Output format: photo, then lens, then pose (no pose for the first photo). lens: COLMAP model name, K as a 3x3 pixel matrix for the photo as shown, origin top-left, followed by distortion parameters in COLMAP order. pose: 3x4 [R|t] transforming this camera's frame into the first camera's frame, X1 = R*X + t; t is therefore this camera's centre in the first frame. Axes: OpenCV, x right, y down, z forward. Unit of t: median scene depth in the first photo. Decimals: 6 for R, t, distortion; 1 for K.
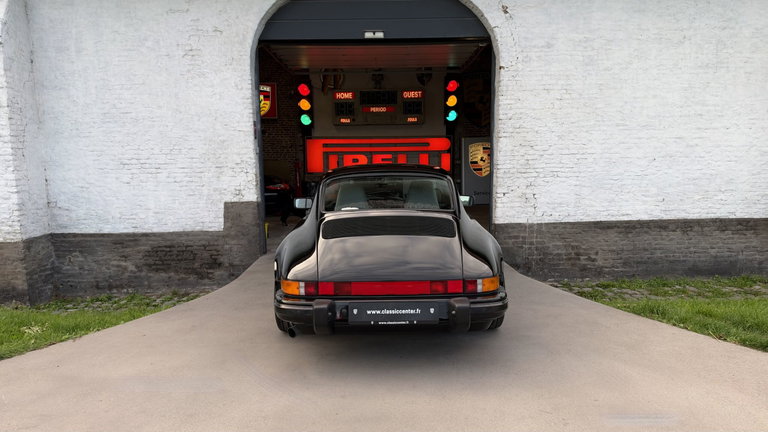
lens RADIAL K [[546.1, 0, 389.4], [0, 546.1, 222.7], [0, 0, 1]] dist [0.032359, -0.052614]
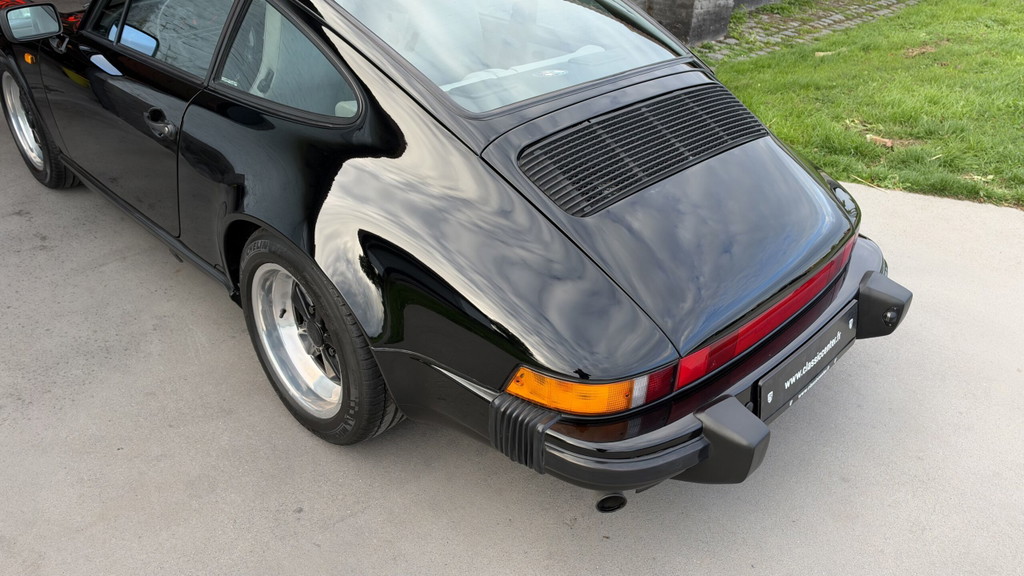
lens RADIAL K [[728.2, 0, 516.7], [0, 728.2, 288.9], [0, 0, 1]] dist [0.032359, -0.052614]
pose [[0.700115, -0.336642, 0.629692, -0.214739], [0.021391, 0.891377, 0.452759, -0.065783], [-0.713710, -0.303513, 0.631267, 0.350233]]
